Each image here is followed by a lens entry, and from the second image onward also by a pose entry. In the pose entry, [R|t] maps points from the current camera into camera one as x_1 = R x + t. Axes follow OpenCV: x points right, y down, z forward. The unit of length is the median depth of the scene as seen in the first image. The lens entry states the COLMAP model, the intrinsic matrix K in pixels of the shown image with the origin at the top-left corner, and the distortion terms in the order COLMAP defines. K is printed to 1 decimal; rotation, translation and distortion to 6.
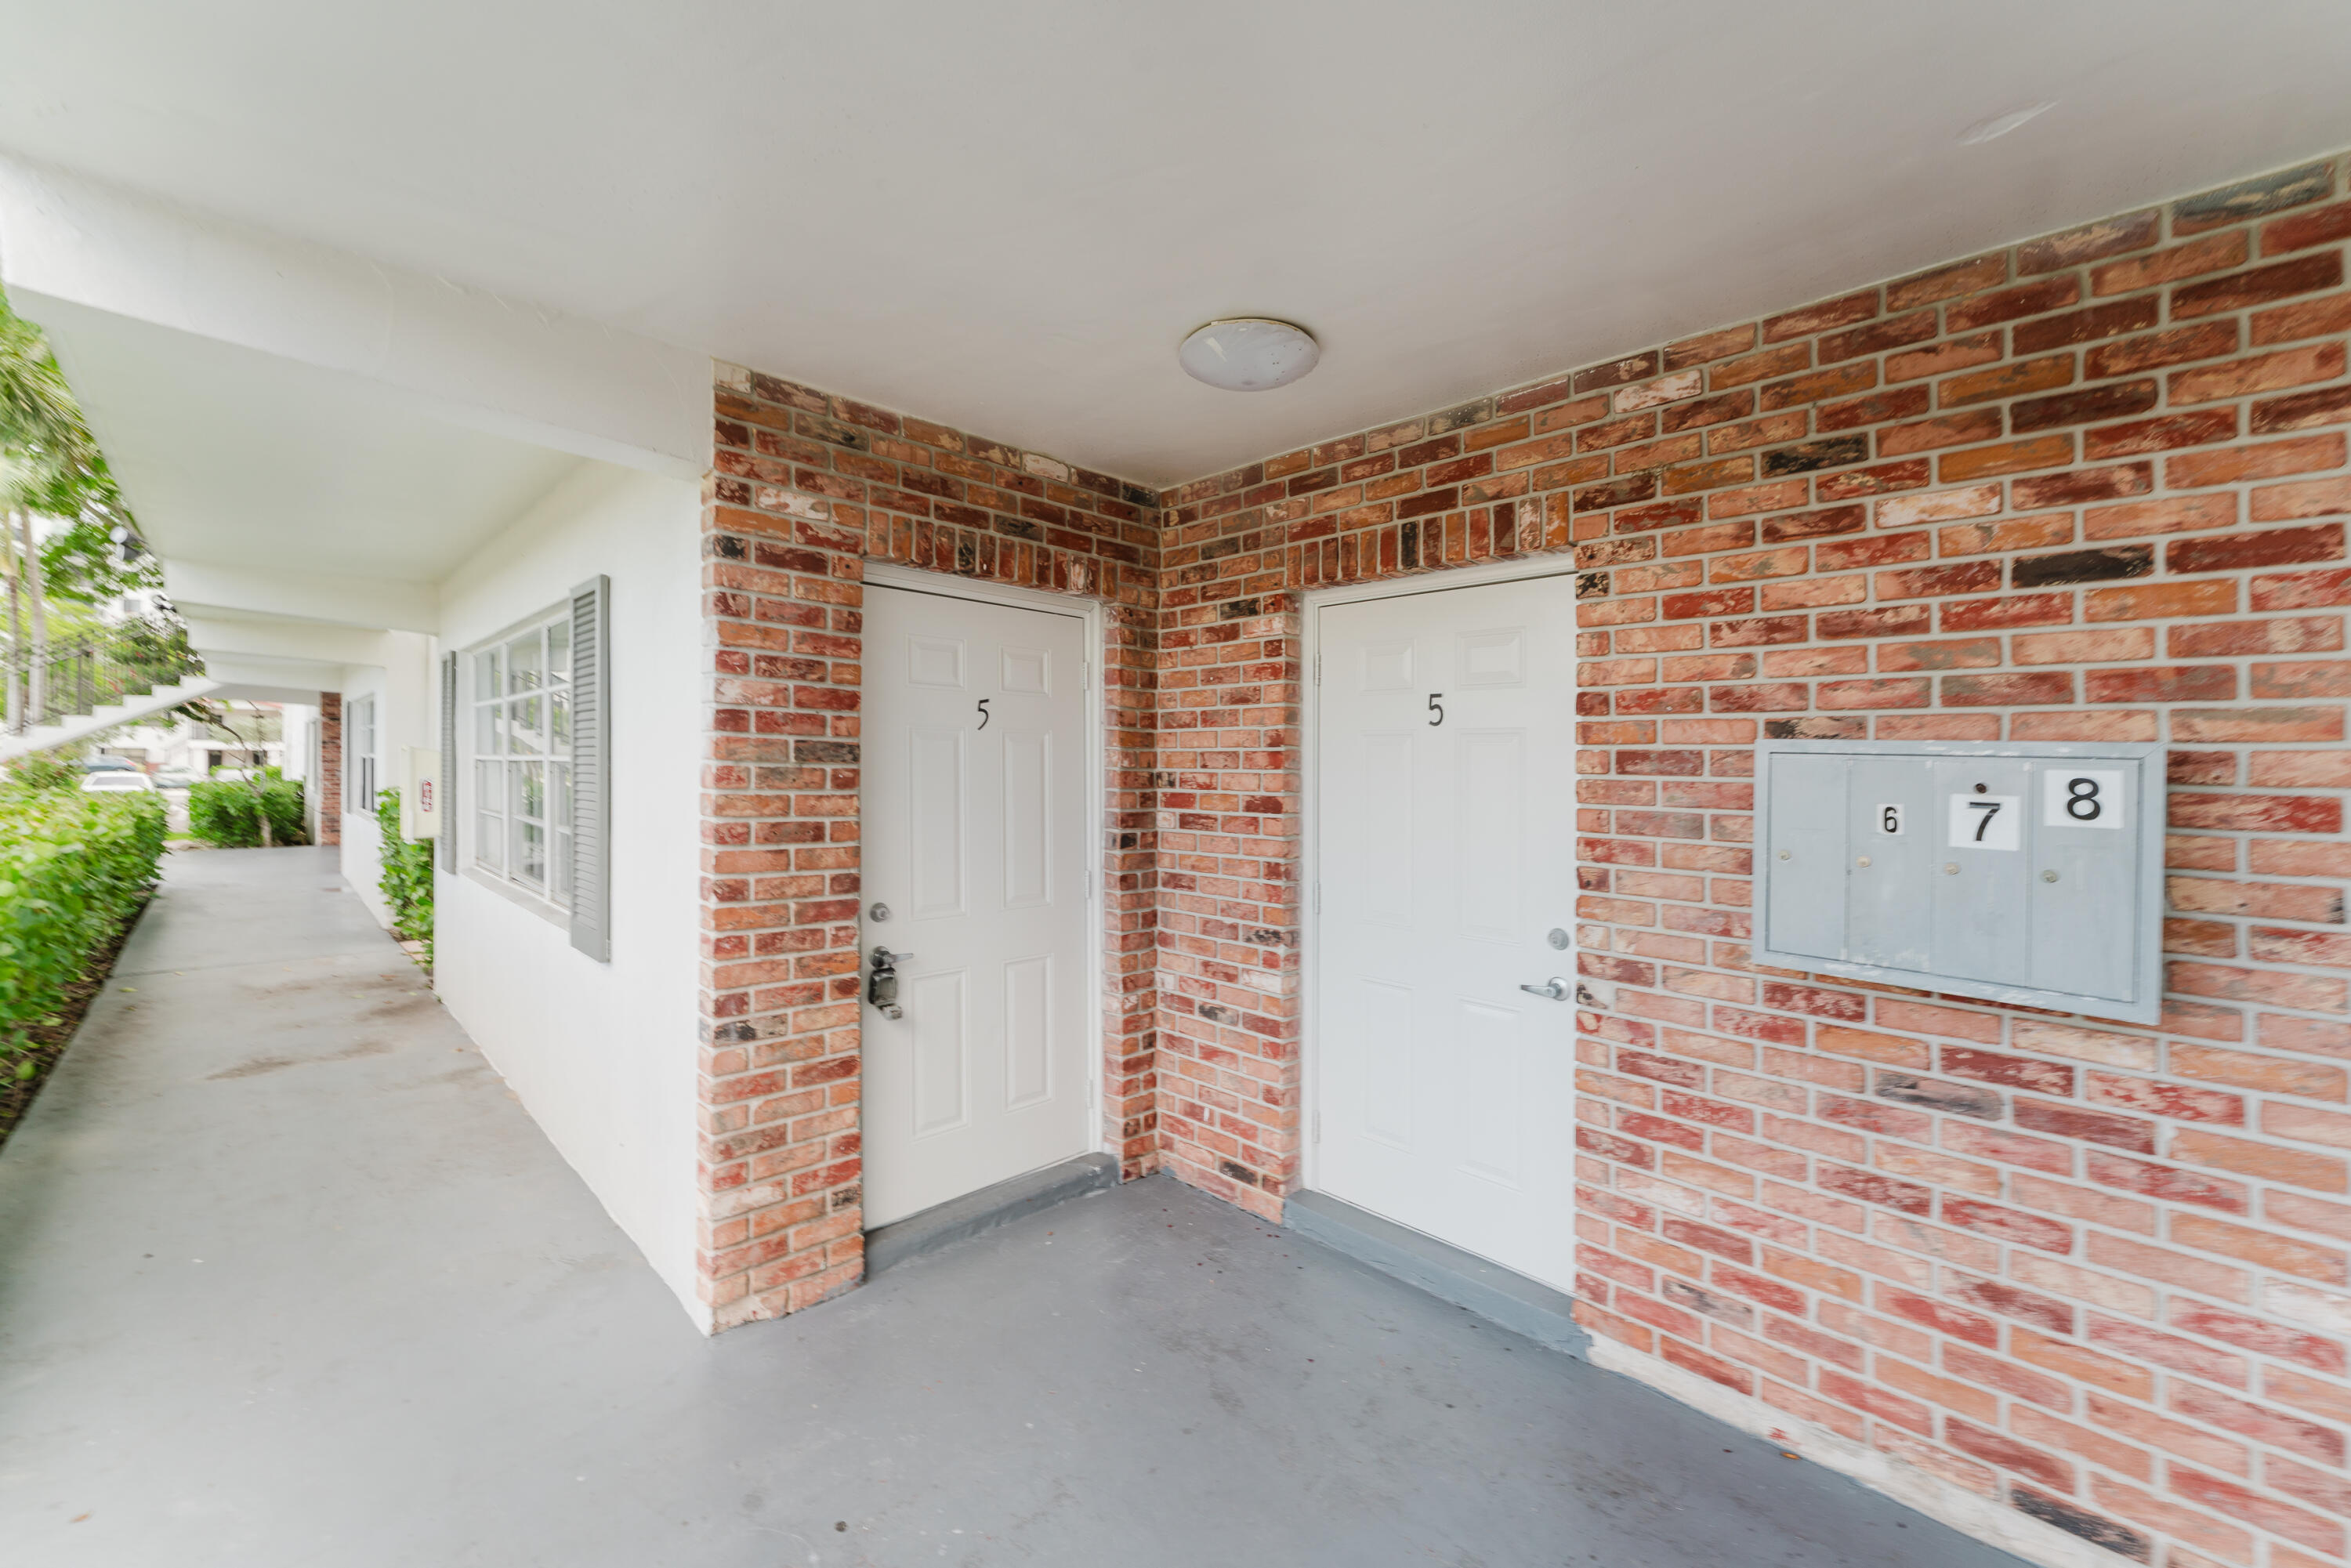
lens RADIAL K [[932.0, 0, 1191.9], [0, 932.0, 776.8], [0, 0, 1]] dist [-0.002880, 0.000307]
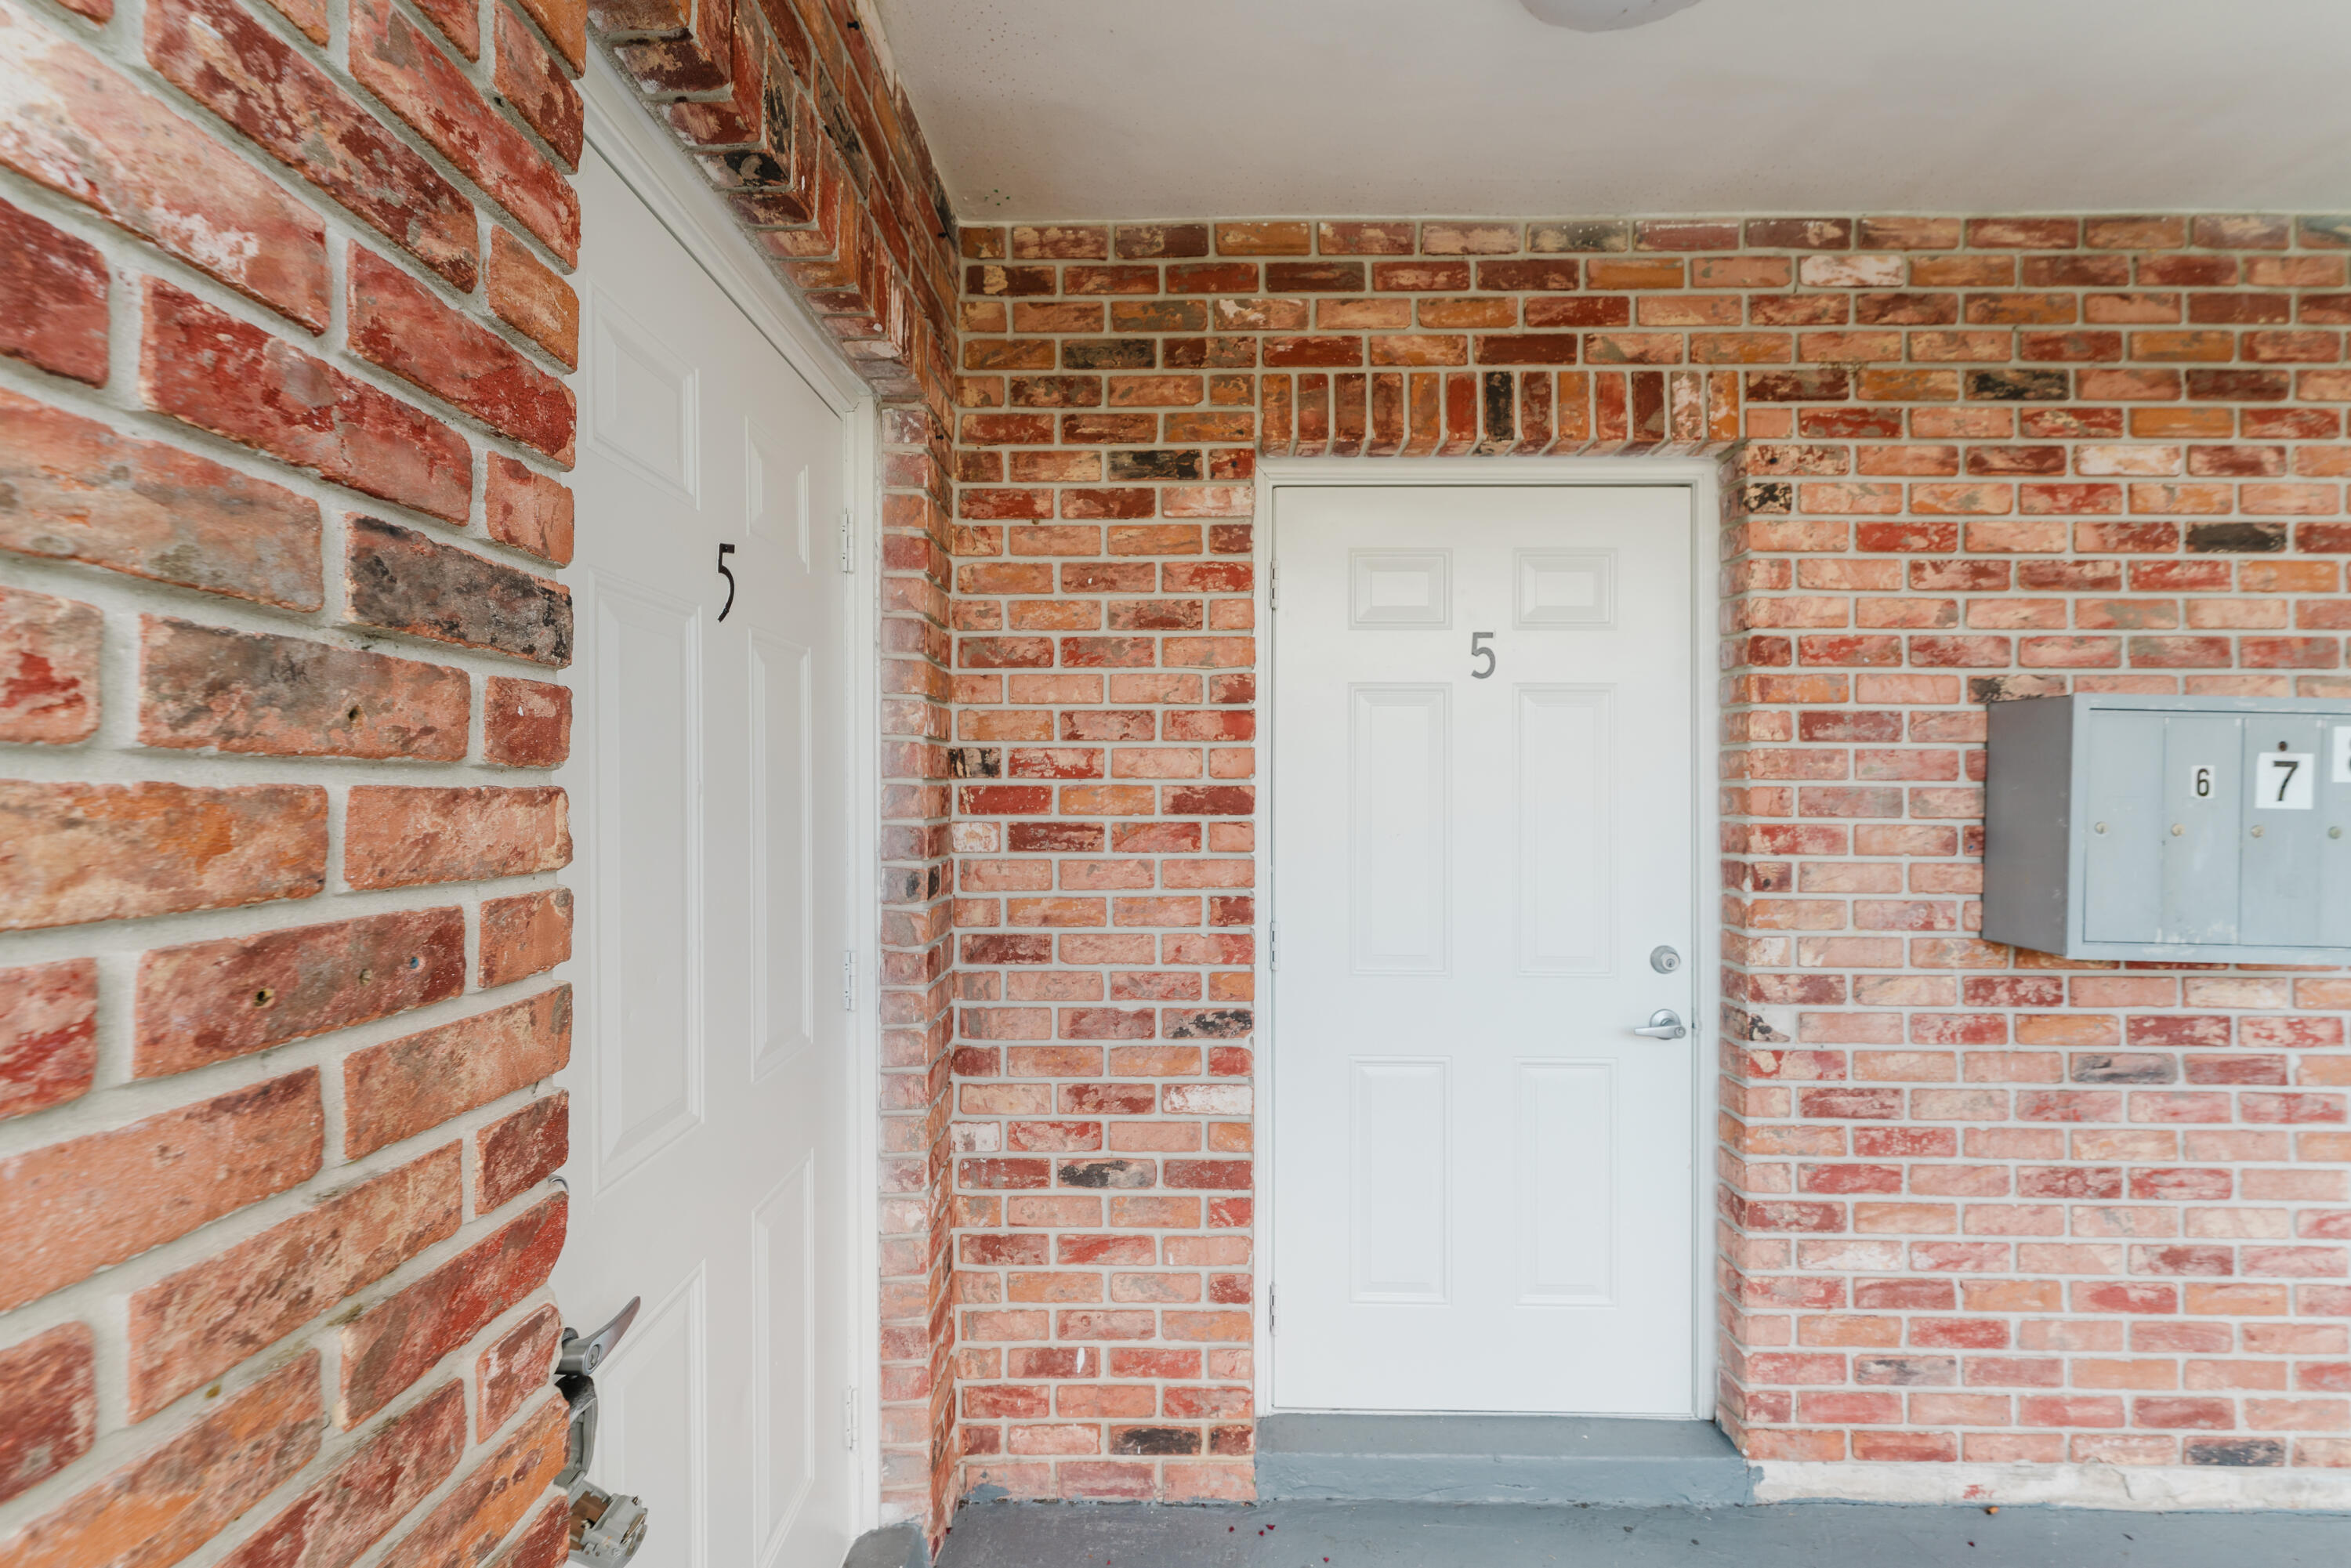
lens RADIAL K [[932.0, 0, 1160.8], [0, 932.0, 771.5], [0, 0, 1]] dist [-0.002880, 0.000307]
pose [[0.723967, -0.004346, 0.689821, -0.452995], [0.014426, 0.999857, -0.008841, 0.020715], [-0.689684, 0.016352, 0.723926, 0.757623]]
